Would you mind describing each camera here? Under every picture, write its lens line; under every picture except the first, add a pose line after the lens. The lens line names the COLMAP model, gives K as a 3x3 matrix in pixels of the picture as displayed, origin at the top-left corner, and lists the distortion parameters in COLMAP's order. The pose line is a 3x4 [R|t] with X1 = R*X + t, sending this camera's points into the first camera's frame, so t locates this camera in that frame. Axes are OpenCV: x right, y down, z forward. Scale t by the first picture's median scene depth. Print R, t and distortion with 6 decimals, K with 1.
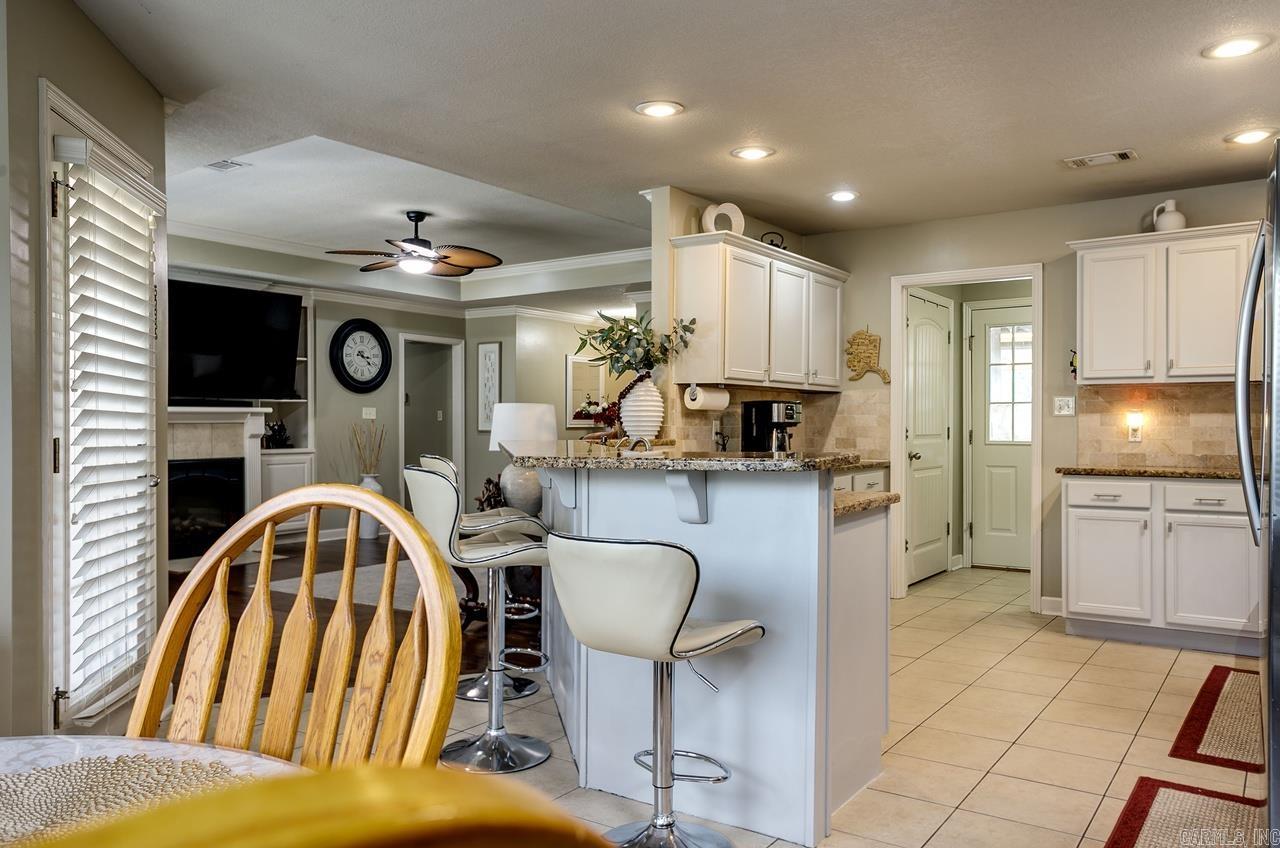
lens RADIAL K [[946.2, 0, 645.7], [0, 946.2, 428.1], [0, 0, 1]] dist [-0.042159, 0.056493]
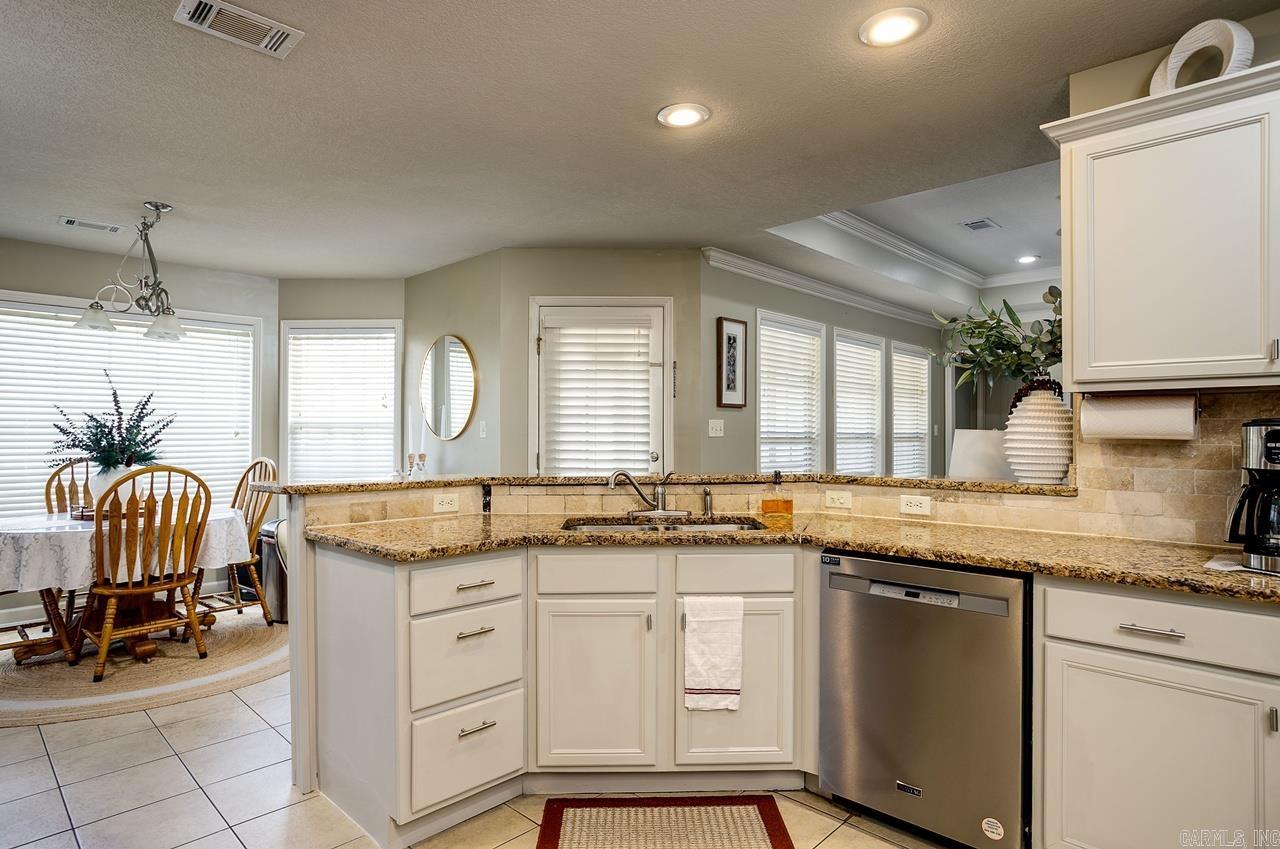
lens RADIAL K [[701.9, 0, 641.7], [0, 701.9, 420.7], [0, 0, 1]] dist [-0.043280, 0.001536]
pose [[-0.166721, -0.013033, -0.985918, 0.460044], [-0.003504, 0.999914, -0.012625, -0.021817], [0.985998, 0.001350, -0.166752, 0.719674]]
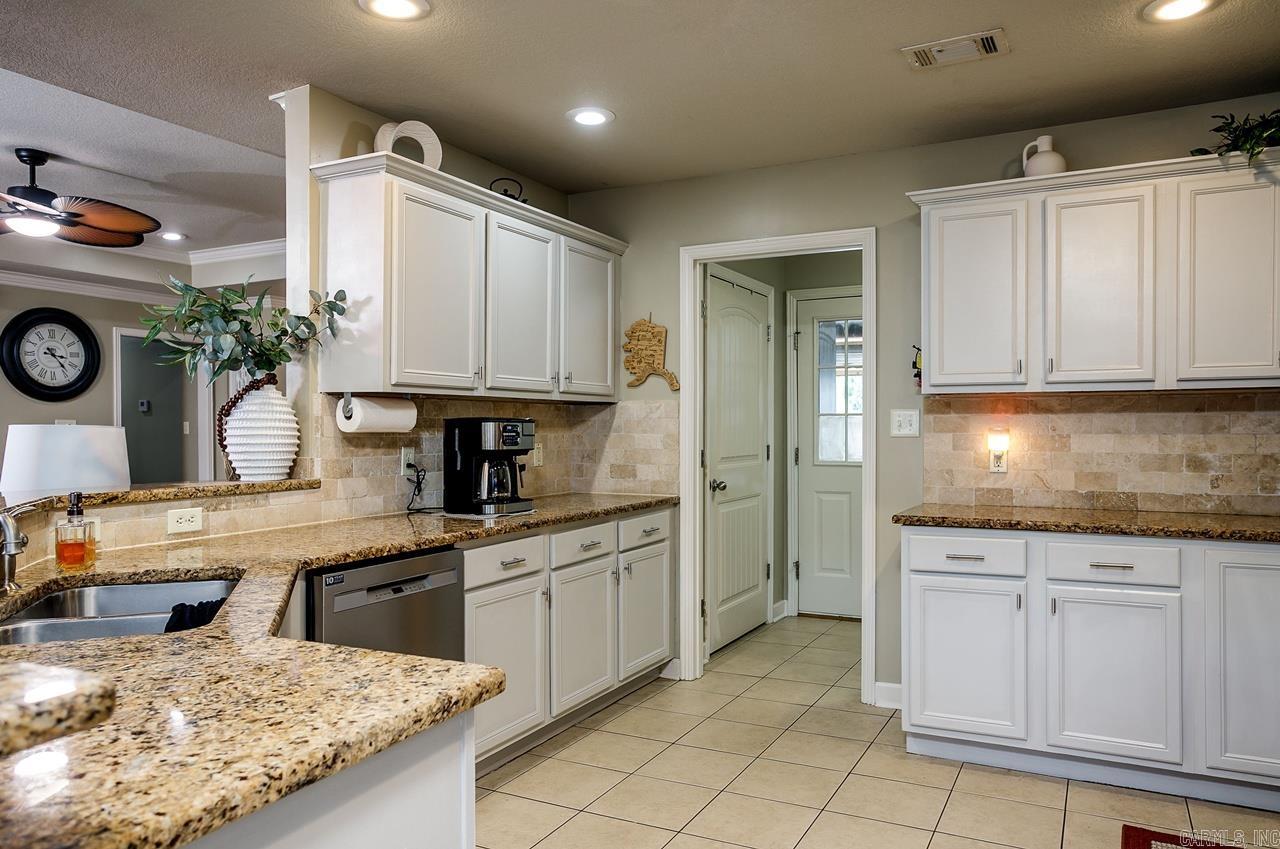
lens RADIAL K [[866.0, 0, 634.3], [0, 866.0, 426.4], [0, 0, 1]] dist [-0.030394, 0.015536]
pose [[0.993923, -0.003339, 0.110030, 0.161221], [0.003623, 0.999991, -0.002381, -0.019672], [-0.110021, 0.002766, 0.993925, 0.353799]]
